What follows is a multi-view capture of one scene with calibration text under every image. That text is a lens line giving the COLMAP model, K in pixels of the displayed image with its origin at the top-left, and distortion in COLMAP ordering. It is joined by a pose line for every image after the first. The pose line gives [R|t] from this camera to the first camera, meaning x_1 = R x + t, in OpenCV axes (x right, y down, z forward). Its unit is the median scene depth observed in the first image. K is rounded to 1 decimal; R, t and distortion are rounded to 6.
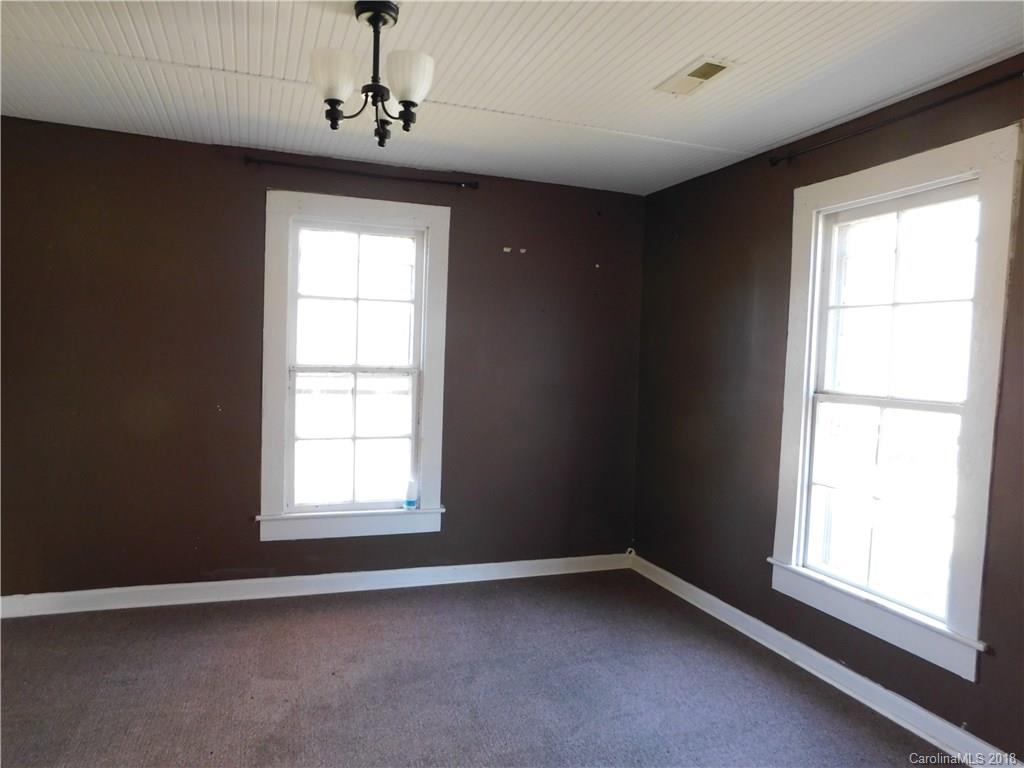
lens RADIAL K [[683.9, 0, 512.0], [0, 683.9, 384.0], [0, 0, 1]] dist [-0.054554, 0.047445]
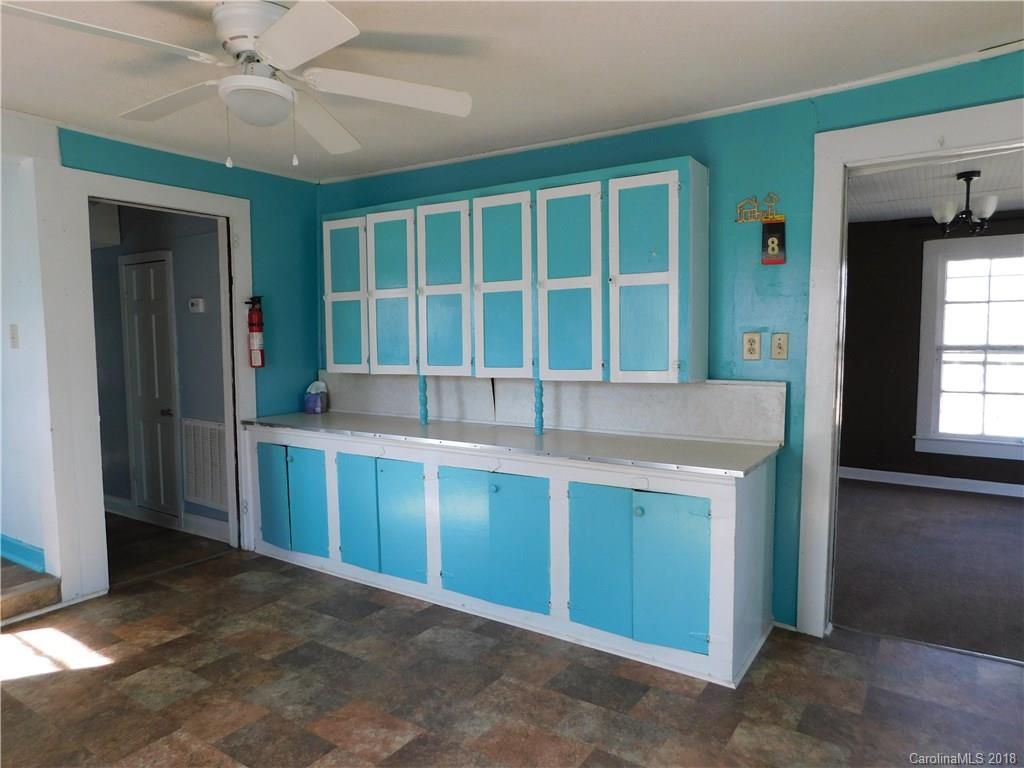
lens RADIAL K [[683.9, 0, 512.0], [0, 683.9, 384.0], [0, 0, 1]] dist [-0.054554, 0.047445]
pose [[0.592773, 0.025430, -0.804968, 0.378399], [-0.011486, 0.999667, 0.023122, 0.038866], [0.805288, -0.004461, 0.592867, -0.795868]]
